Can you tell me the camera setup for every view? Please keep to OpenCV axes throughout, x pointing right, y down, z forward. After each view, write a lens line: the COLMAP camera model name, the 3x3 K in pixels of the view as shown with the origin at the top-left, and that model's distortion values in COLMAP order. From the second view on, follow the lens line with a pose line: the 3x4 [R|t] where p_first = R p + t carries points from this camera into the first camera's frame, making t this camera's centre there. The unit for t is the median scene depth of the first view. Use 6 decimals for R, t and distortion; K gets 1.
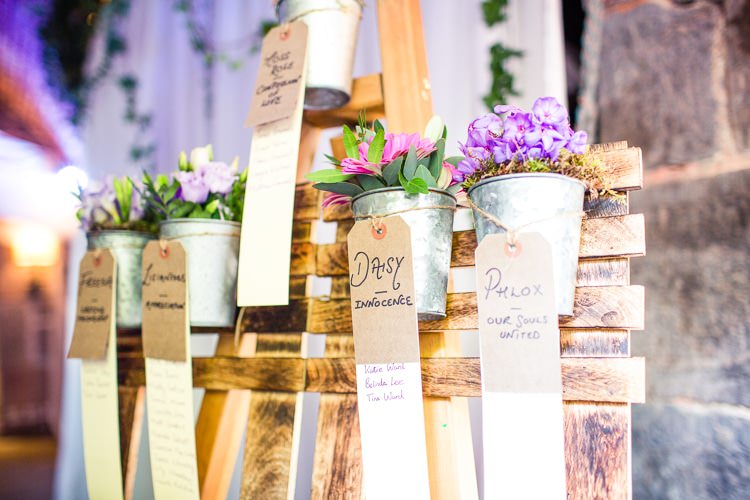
lens RADIAL K [[741.8, 0, 376.0], [0, 741.8, 247.2], [0, 0, 1]] dist [-0.066905, 0.000000]
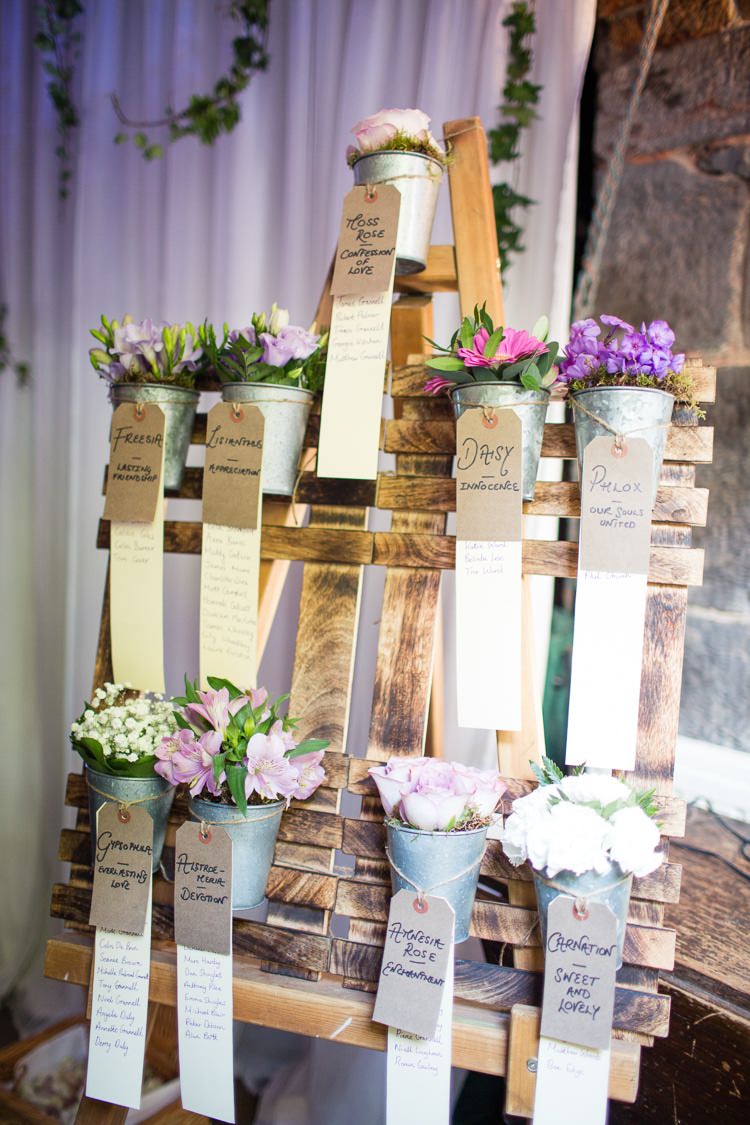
lens RADIAL K [[1112.7, 0, 374.3], [0, 1112.7, 564.1], [0, 0, 1]] dist [-0.066905, 0.000000]
pose [[0.968879, 0.052258, 0.241955, -0.459630], [-0.091480, 0.983854, 0.153829, -0.042305], [-0.230010, -0.171176, 0.958016, -0.472425]]
